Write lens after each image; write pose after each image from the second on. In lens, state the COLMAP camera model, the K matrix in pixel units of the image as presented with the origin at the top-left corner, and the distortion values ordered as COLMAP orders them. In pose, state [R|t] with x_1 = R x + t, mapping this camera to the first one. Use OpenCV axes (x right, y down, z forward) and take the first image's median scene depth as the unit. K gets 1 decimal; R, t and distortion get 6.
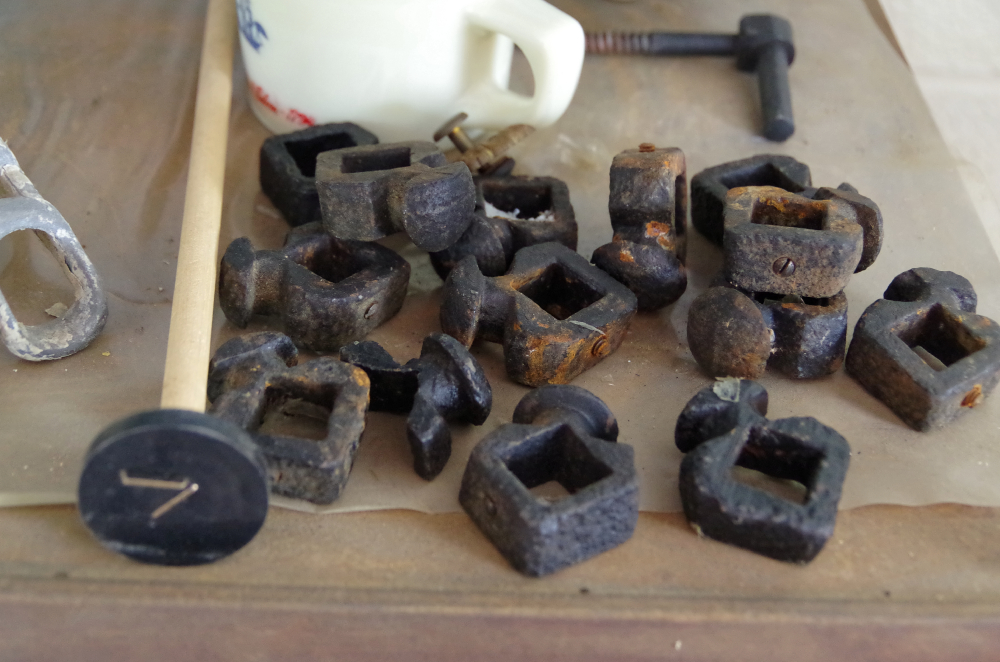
lens RADIAL K [[1538.4, 0, 500.0], [0, 1538.4, 331.0], [0, 0, 1]] dist [-0.014397, 0.032263]
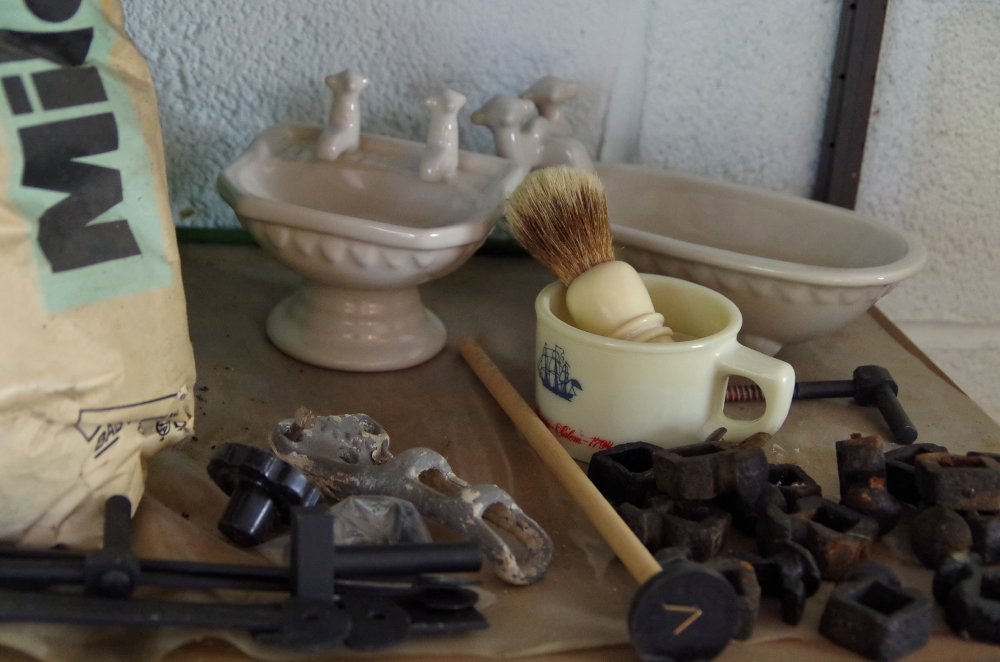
lens RADIAL K [[1965.9, 0, 500.0], [0, 1965.9, 331.0], [0, 0, 1]] dist [-0.013552, 0.162577]
pose [[0.983129, -0.050266, 0.175873, -0.642394], [0.099714, 0.953351, -0.284921, 0.330332], [-0.153347, 0.297651, 0.942278, -0.905775]]
